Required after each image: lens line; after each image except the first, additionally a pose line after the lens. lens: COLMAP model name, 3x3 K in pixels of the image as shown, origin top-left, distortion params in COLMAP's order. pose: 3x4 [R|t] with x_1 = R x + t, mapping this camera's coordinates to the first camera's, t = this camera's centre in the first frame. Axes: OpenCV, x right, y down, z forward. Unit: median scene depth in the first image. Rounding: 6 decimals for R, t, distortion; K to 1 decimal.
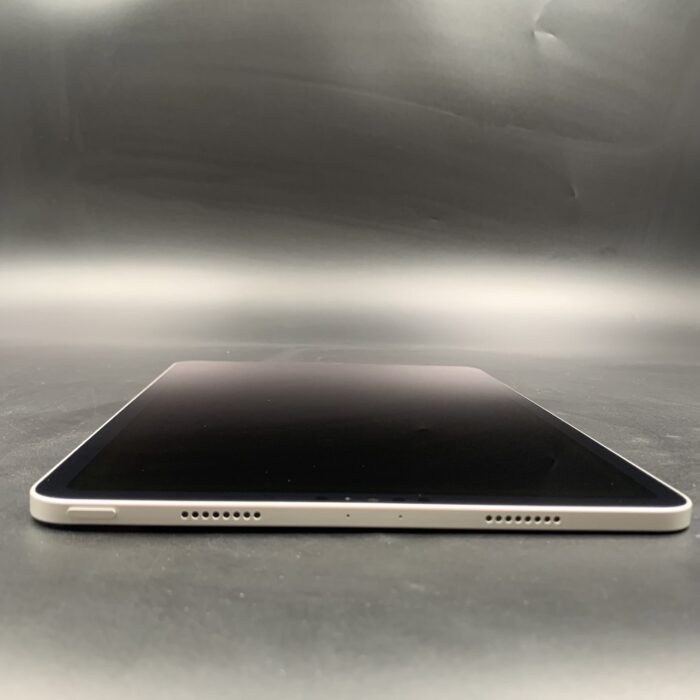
lens RADIAL K [[833.5, 0, 350.0], [0, 833.5, 350.0], [0, 0, 1]] dist [-0.009327, 0.026546]
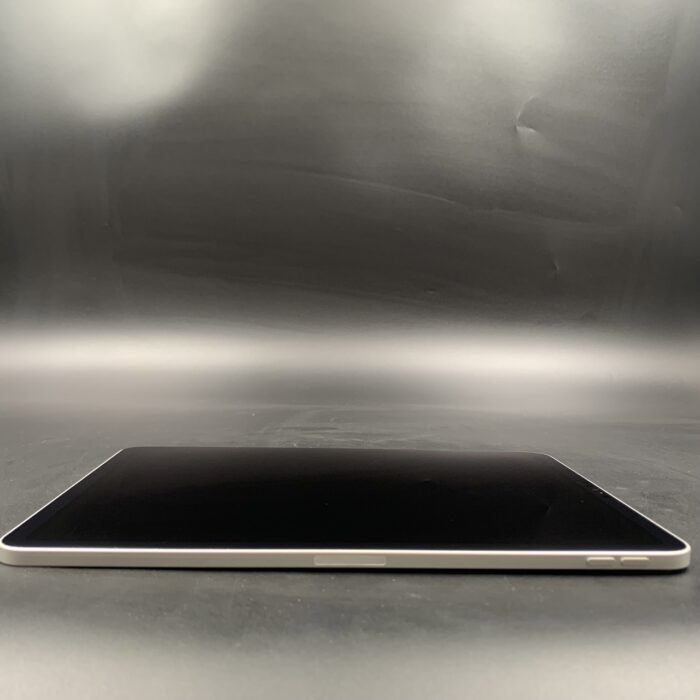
lens RADIAL K [[839.0, 0, 339.6], [0, 839.0, 348.0], [0, 0, 1]] dist [0.028676, -0.003648]
pose [[0.999827, -0.011203, -0.014851, -0.015019], [0.010357, 0.998386, -0.055847, -0.041125], [0.015453, 0.055684, 0.998329, -0.291605]]
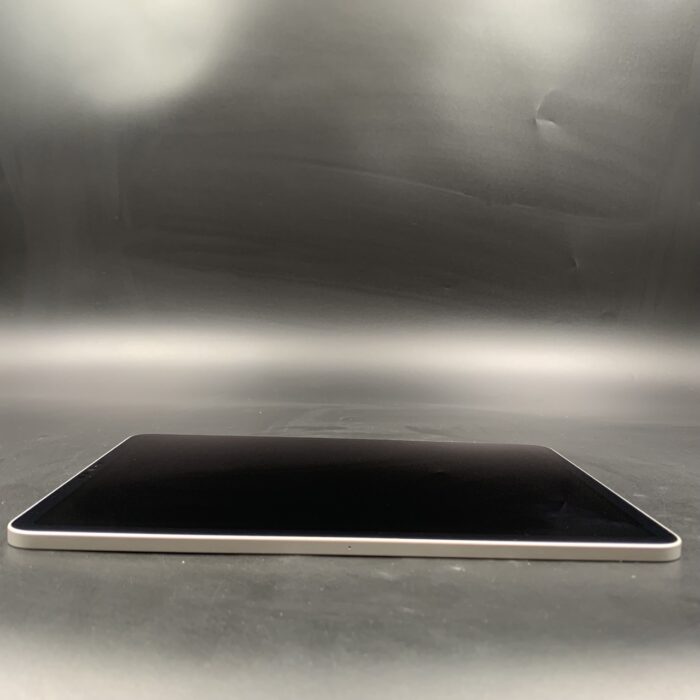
lens RADIAL K [[838.1, 0, 347.5], [0, 838.1, 339.4], [0, 0, 1]] dist [0.021826, 0.025843]
pose [[0.999414, -0.003970, -0.033996, 0.016161], [0.001739, 0.997858, -0.065396, -0.038560], [0.034183, 0.065299, 0.997280, -0.226583]]
